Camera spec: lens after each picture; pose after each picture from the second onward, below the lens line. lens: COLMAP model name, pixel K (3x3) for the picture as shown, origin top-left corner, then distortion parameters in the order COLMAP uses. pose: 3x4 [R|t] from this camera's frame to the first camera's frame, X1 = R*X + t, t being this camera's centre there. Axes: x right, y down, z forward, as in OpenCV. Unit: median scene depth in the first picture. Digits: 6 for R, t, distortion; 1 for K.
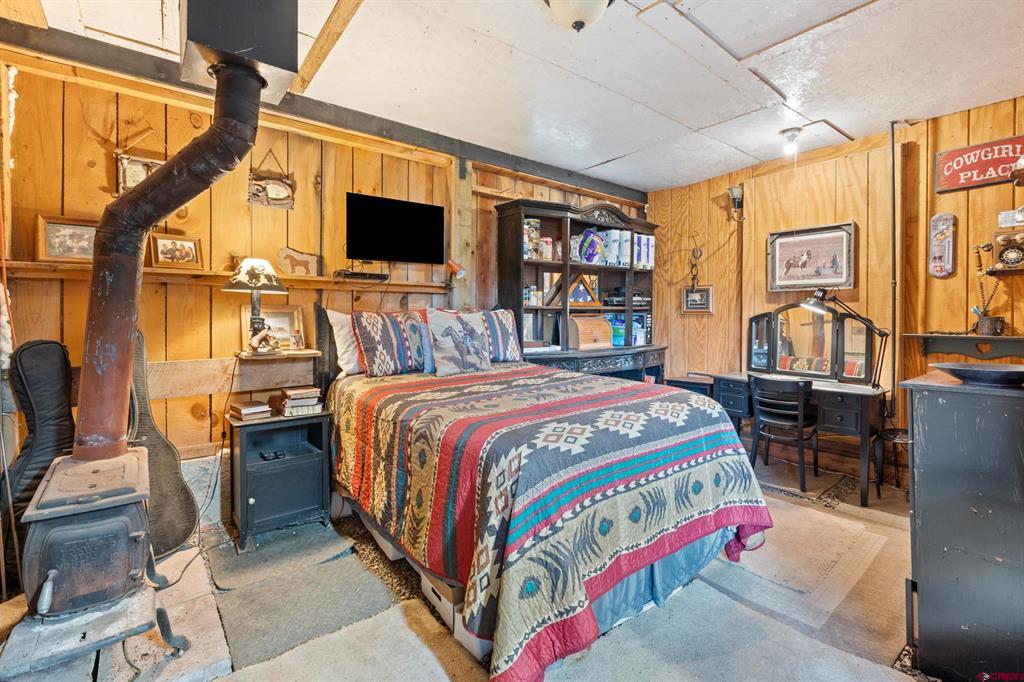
lens RADIAL K [[480.7, 0, 515.8], [0, 480.7, 314.3], [0, 0, 1]] dist [-0.000523, -0.000532]
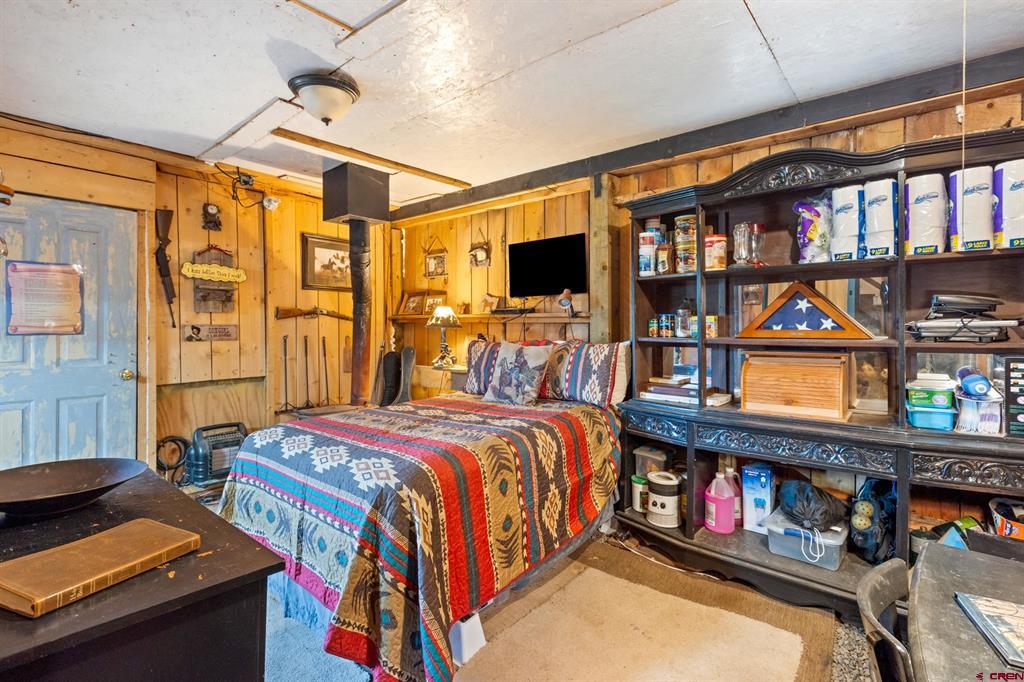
lens RADIAL K [[482.6, 0, 507.3], [0, 482.6, 328.8], [0, 0, 1]] dist [-0.000073, 0.000115]
pose [[0.177535, 0.002519, -0.984111, 0.859321], [-0.001965, 0.999996, 0.002205, -0.038572], [0.984112, 0.001543, 0.177539, 0.759964]]
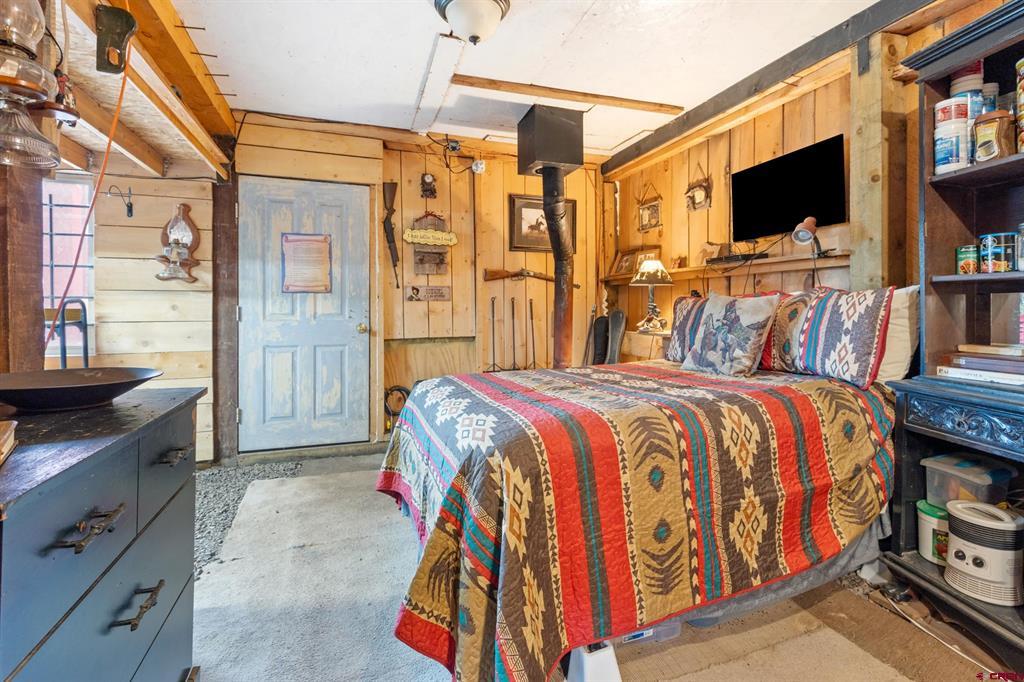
lens RADIAL K [[480.7, 0, 515.8], [0, 480.7, 314.3], [0, 0, 1]] dist [-0.000523, -0.000532]
pose [[-0.332427, 0.009252, -0.943083, 0.688988], [-0.000152, 0.999951, 0.009863, 0.017262], [0.943129, 0.003422, -0.332410, 0.895078]]
